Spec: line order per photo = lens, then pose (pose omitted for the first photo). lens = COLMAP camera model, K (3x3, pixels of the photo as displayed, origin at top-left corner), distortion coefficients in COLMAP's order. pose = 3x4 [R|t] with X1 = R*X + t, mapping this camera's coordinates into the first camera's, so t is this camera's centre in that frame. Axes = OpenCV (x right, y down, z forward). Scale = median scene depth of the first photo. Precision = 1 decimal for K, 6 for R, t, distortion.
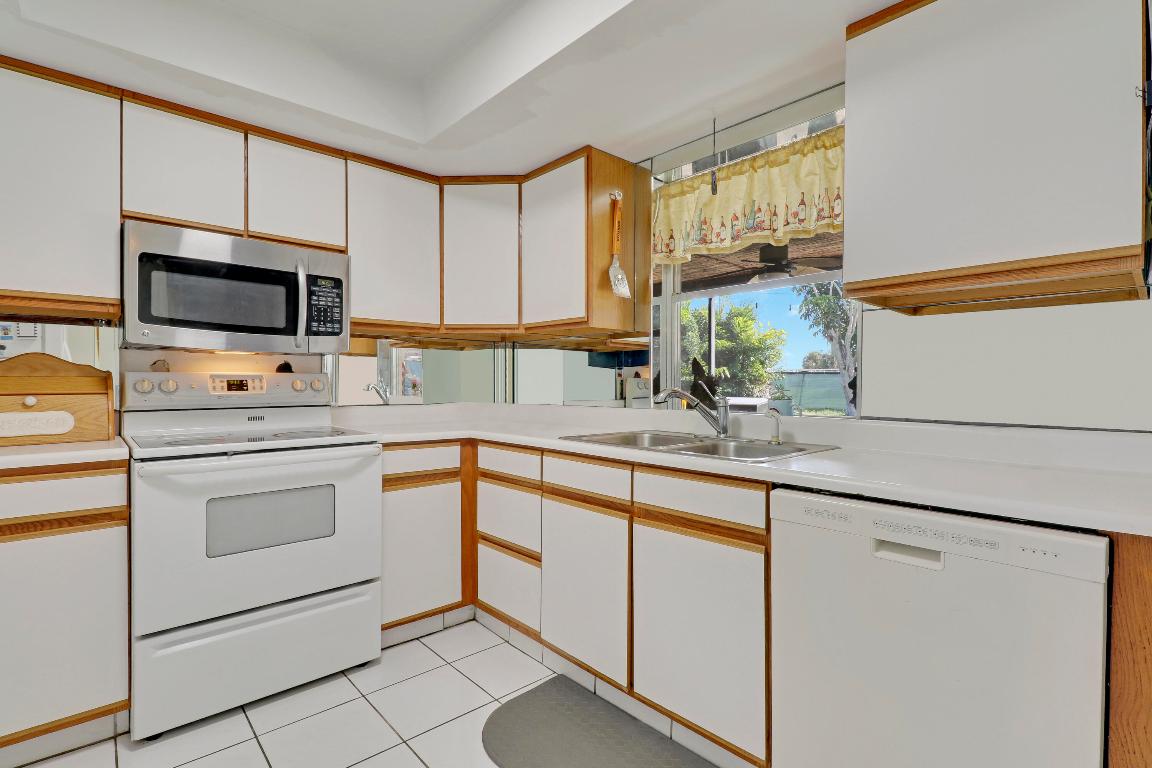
lens RADIAL K [[551.5, 0, 576.2], [0, 551.5, 394.3], [0, 0, 1]] dist [0.006064, -0.003657]
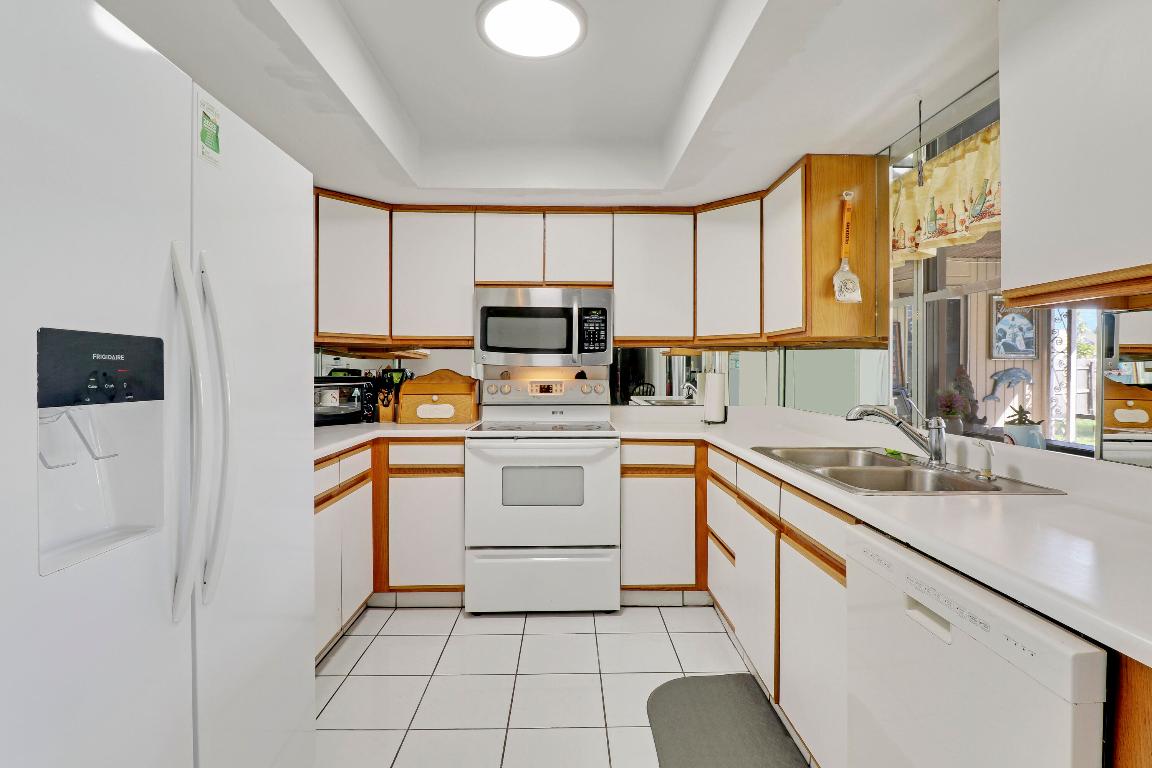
lens RADIAL K [[551.5, 0, 570.0], [0, 551.5, 375.2], [0, 0, 1]] dist [0.006064, -0.003657]
pose [[0.756079, 0.005228, -0.654459, 0.358864], [-0.015089, 0.999842, -0.009445, -0.039290], [0.654306, 0.017016, 0.756039, -0.022547]]
